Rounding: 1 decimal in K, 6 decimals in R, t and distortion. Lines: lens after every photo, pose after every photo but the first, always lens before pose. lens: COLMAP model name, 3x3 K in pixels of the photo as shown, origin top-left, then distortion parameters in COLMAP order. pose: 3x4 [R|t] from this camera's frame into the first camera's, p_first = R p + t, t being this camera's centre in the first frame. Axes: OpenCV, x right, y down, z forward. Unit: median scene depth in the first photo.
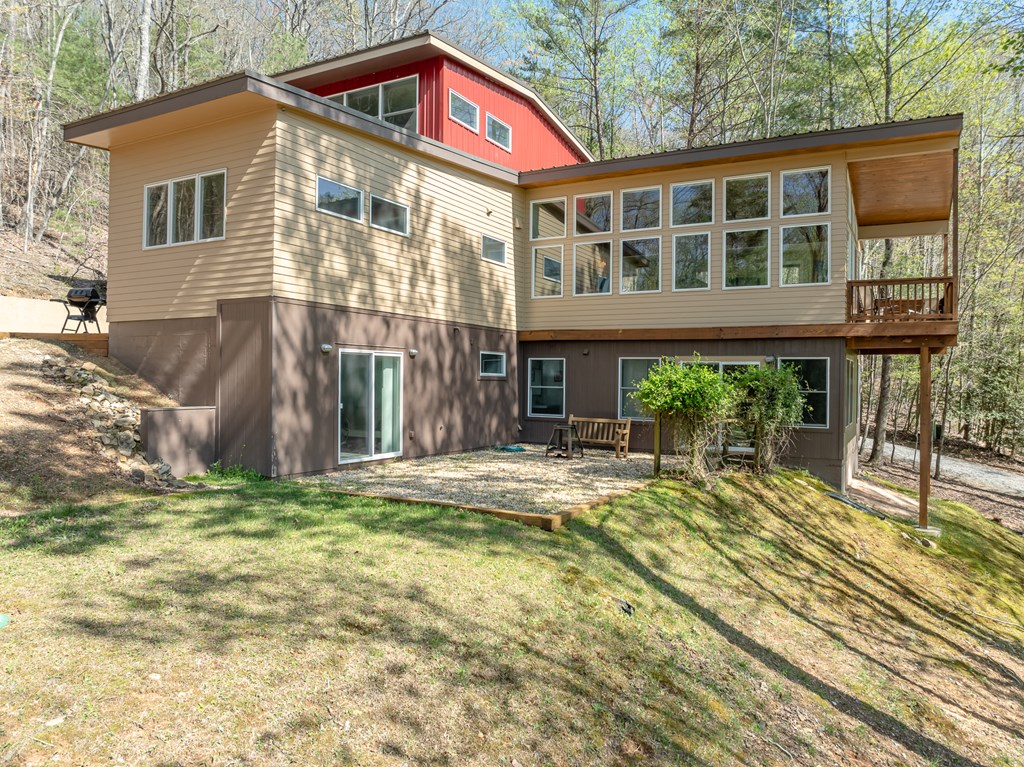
lens RADIAL K [[726.5, 0, 512.0], [0, 726.5, 383.5], [0, 0, 1]] dist [-0.039429, 0.012027]
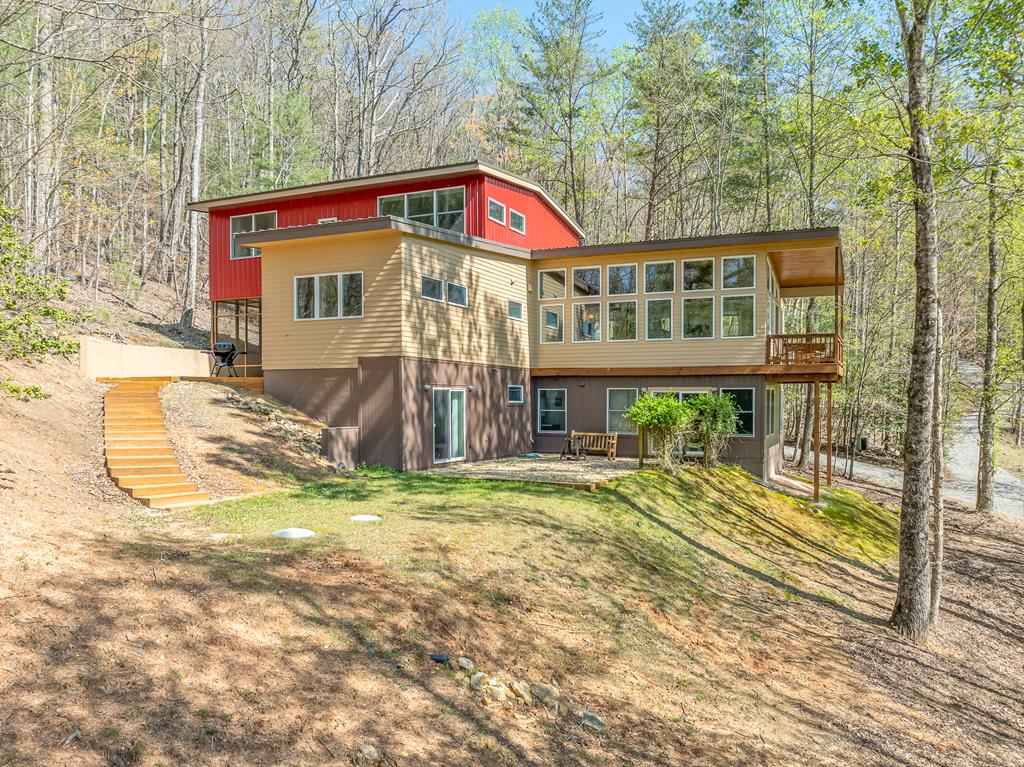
lens RADIAL K [[823.9, 0, 510.4], [0, 823.9, 412.7], [0, 0, 1]] dist [-0.005675, 0.001118]
pose [[0.996613, -0.011576, 0.081413, -0.206958], [0.010688, 0.999879, 0.011331, -0.012244], [-0.081534, -0.010423, 0.996616, -0.685383]]
